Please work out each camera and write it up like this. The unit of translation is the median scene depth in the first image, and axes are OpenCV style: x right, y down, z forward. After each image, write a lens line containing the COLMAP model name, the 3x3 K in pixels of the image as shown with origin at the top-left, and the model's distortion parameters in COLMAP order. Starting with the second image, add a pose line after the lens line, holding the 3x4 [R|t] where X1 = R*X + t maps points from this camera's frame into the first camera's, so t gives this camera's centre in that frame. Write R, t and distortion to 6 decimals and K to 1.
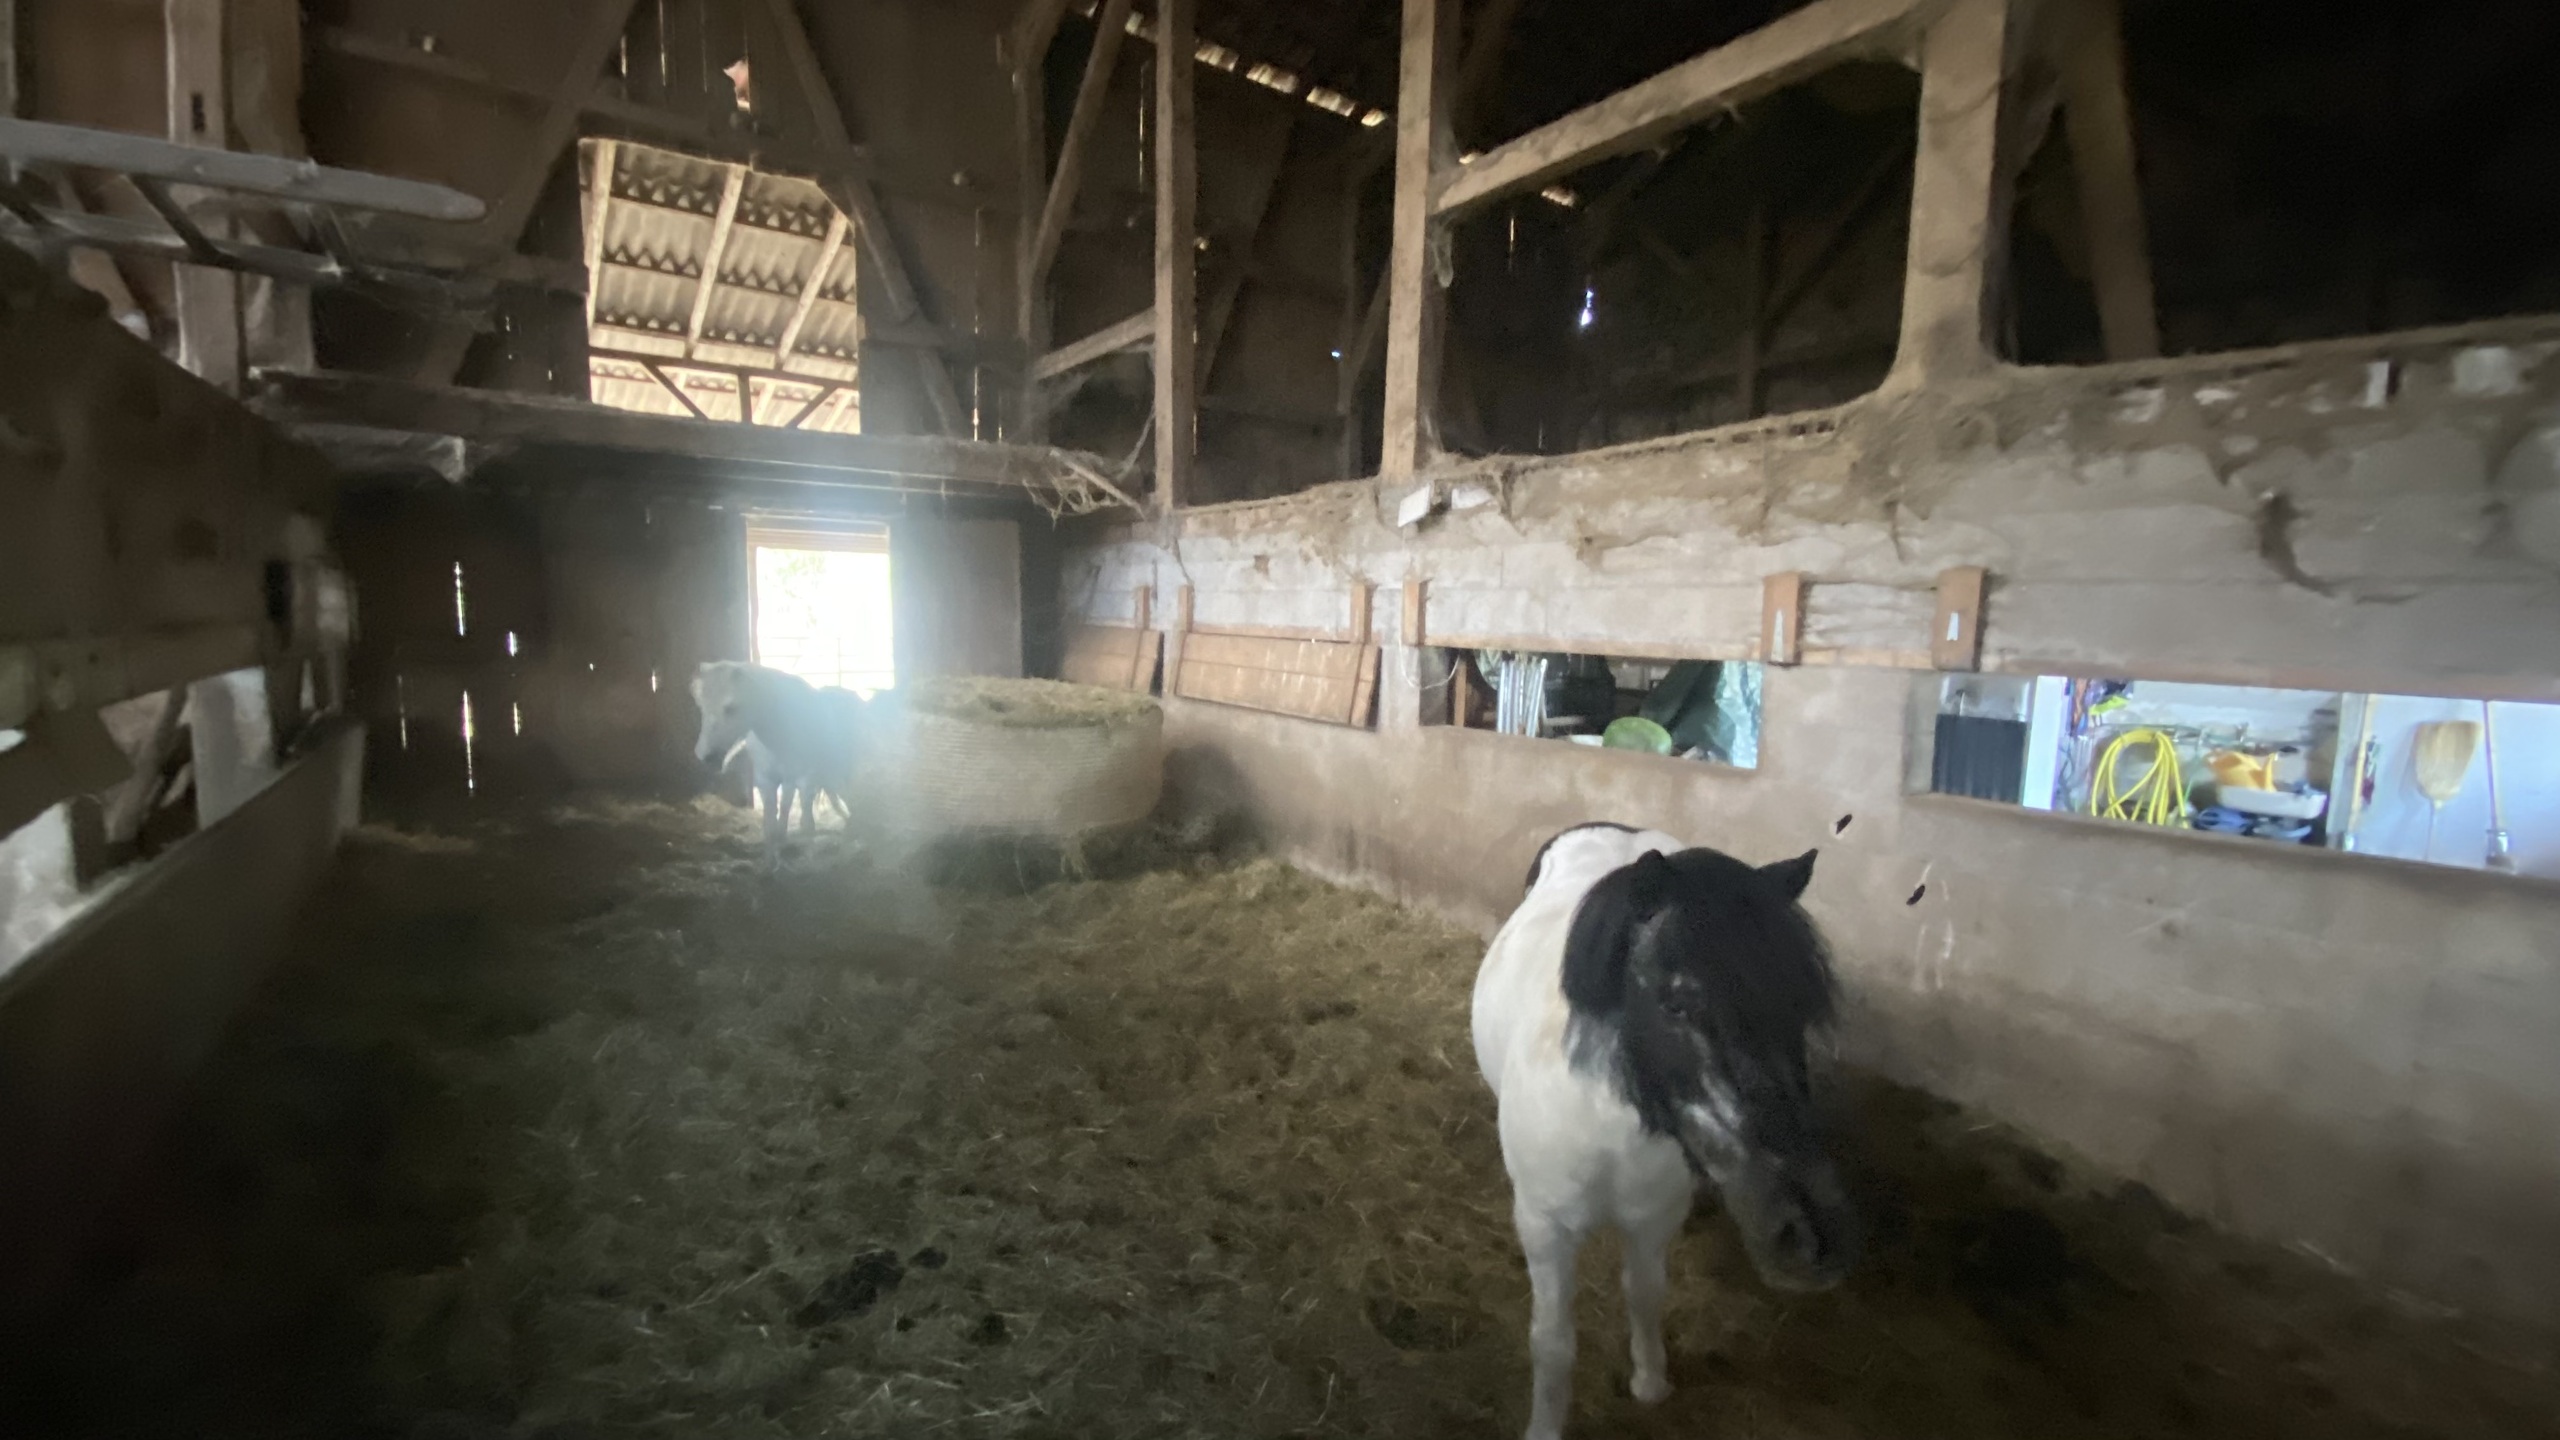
lens RADIAL K [[1030.8, 0, 1291.2], [0, 1030.8, 720.3], [0, 0, 1]] dist [0.013488, -0.017361]
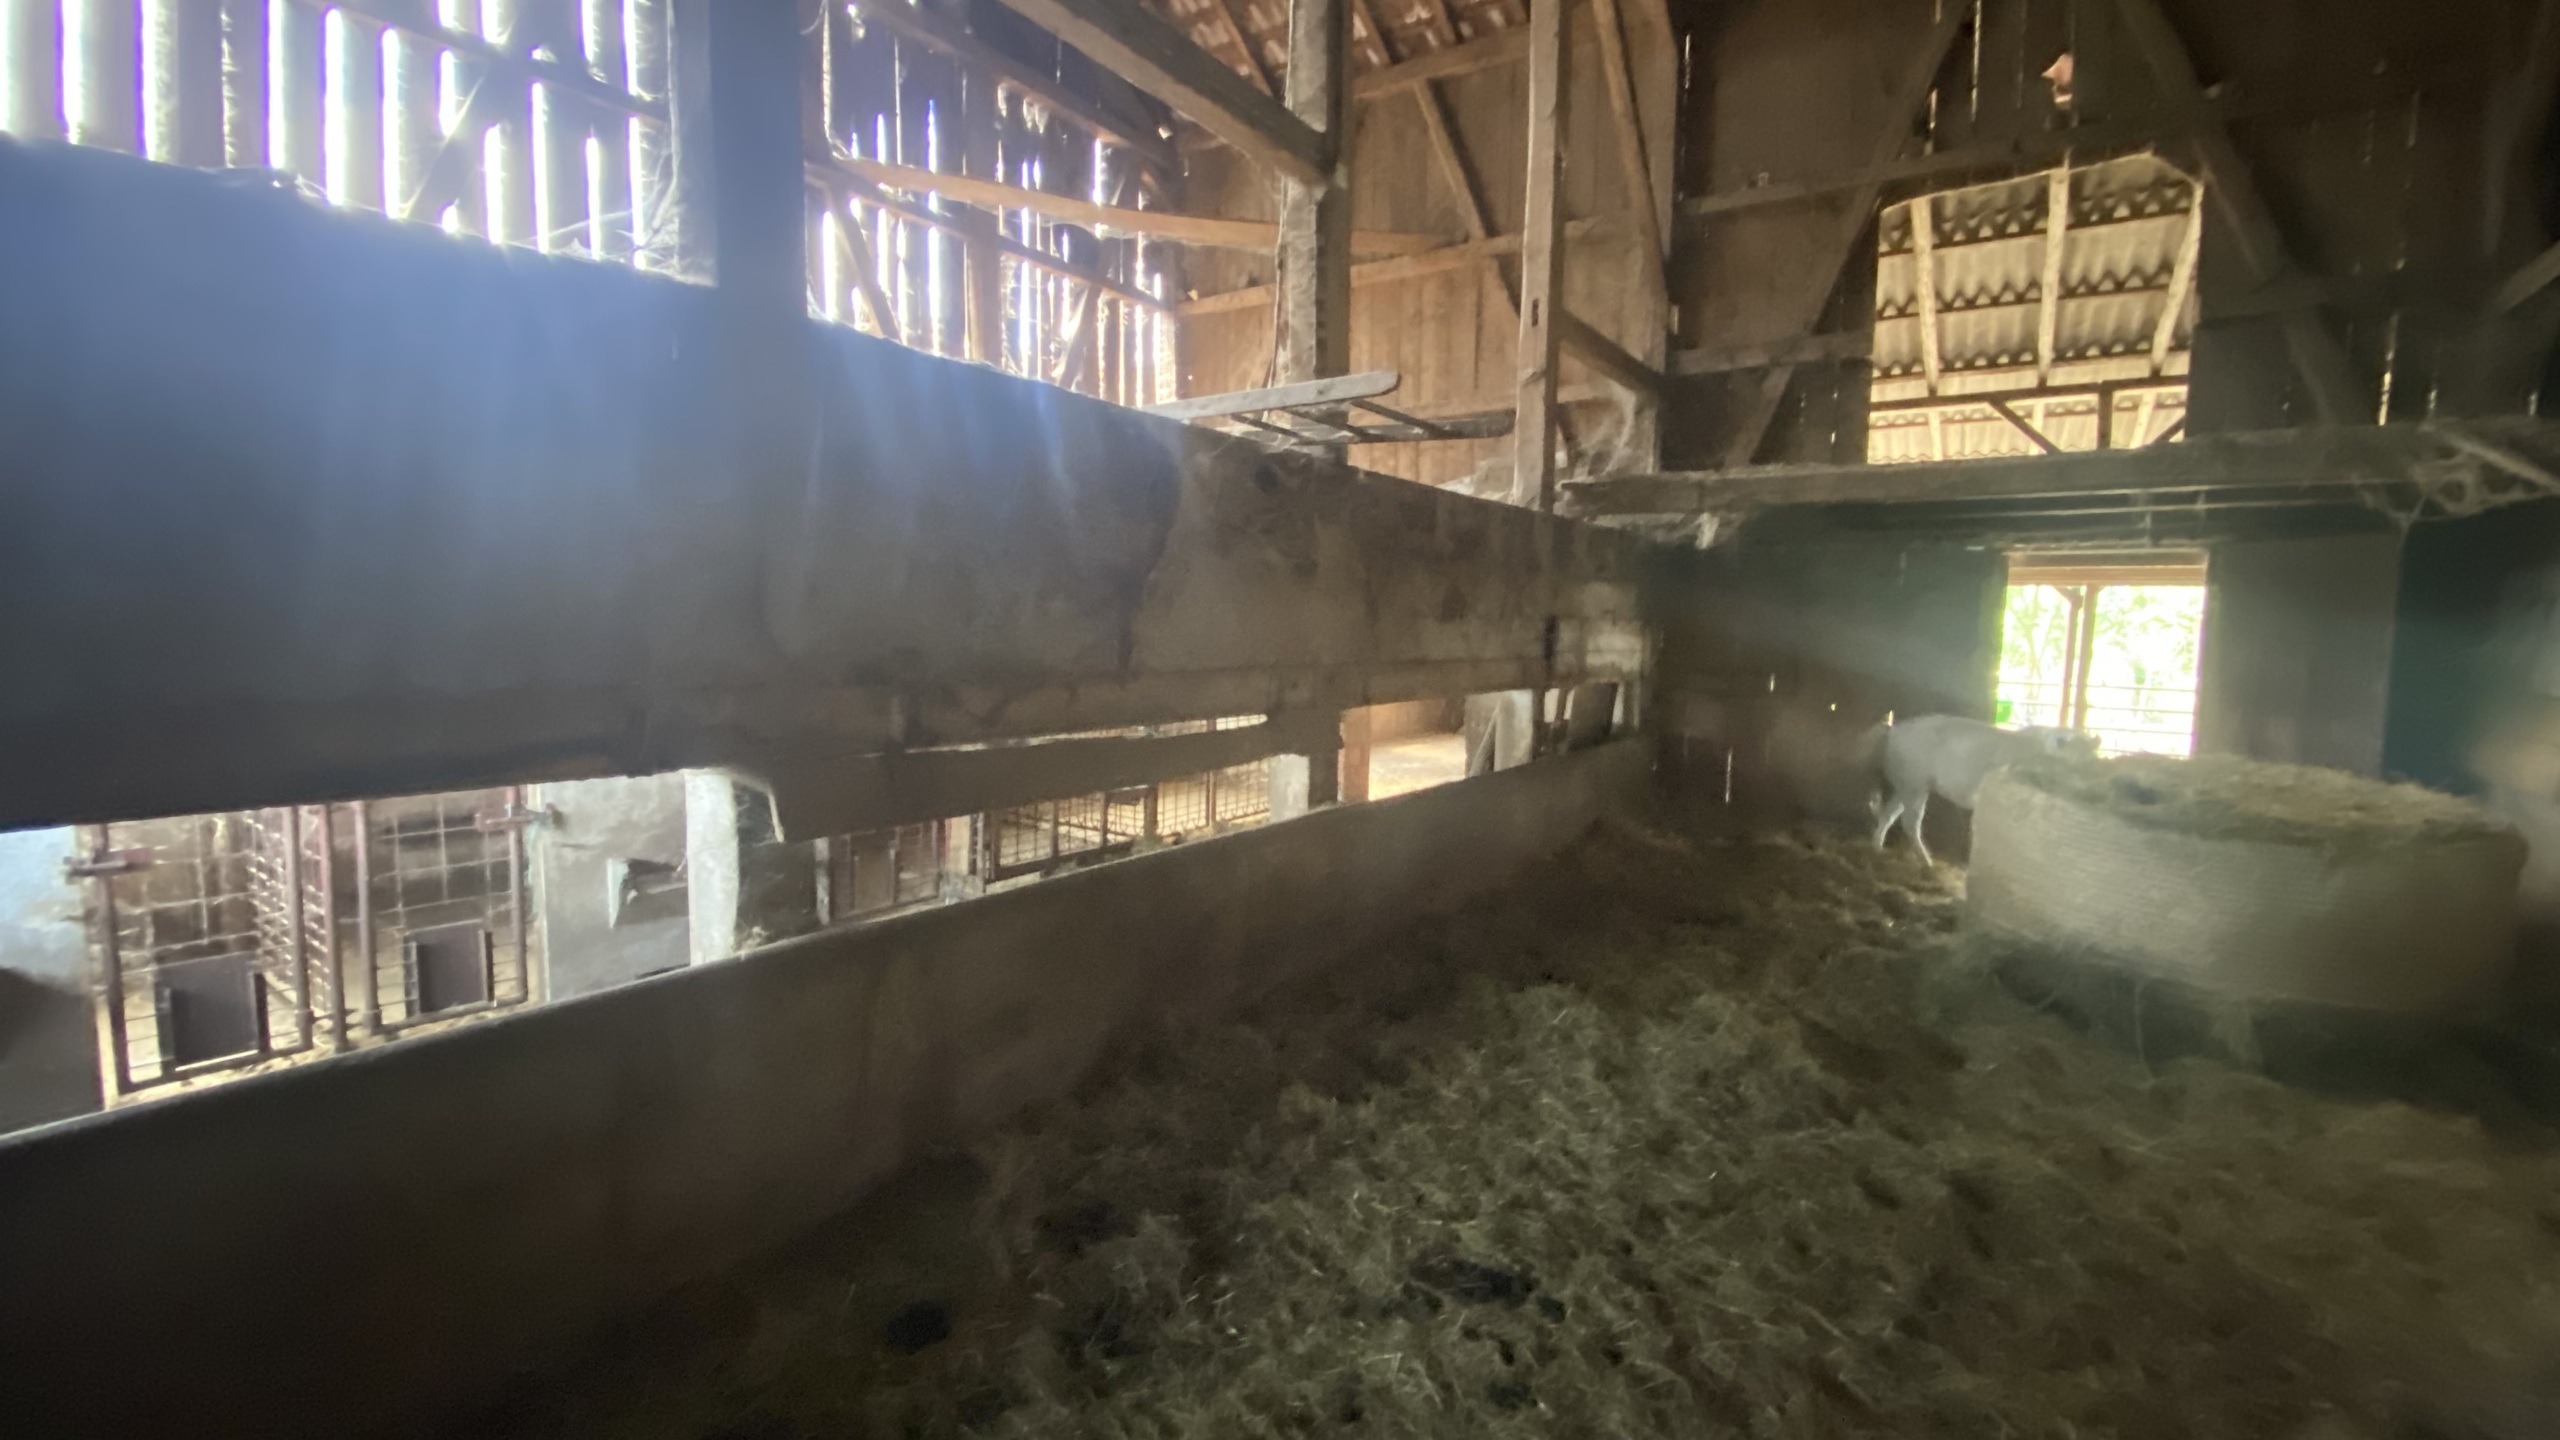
lens RADIAL K [[1030.8, 0, 1281.9], [0, 1030.8, 717.0], [0, 0, 1]] dist [0.013488, -0.017361]
pose [[0.313023, 0.076093, -0.946692, 0.144605], [-0.116717, 0.992312, 0.041167, -0.017749], [0.942546, 0.097609, 0.319498, 0.116481]]
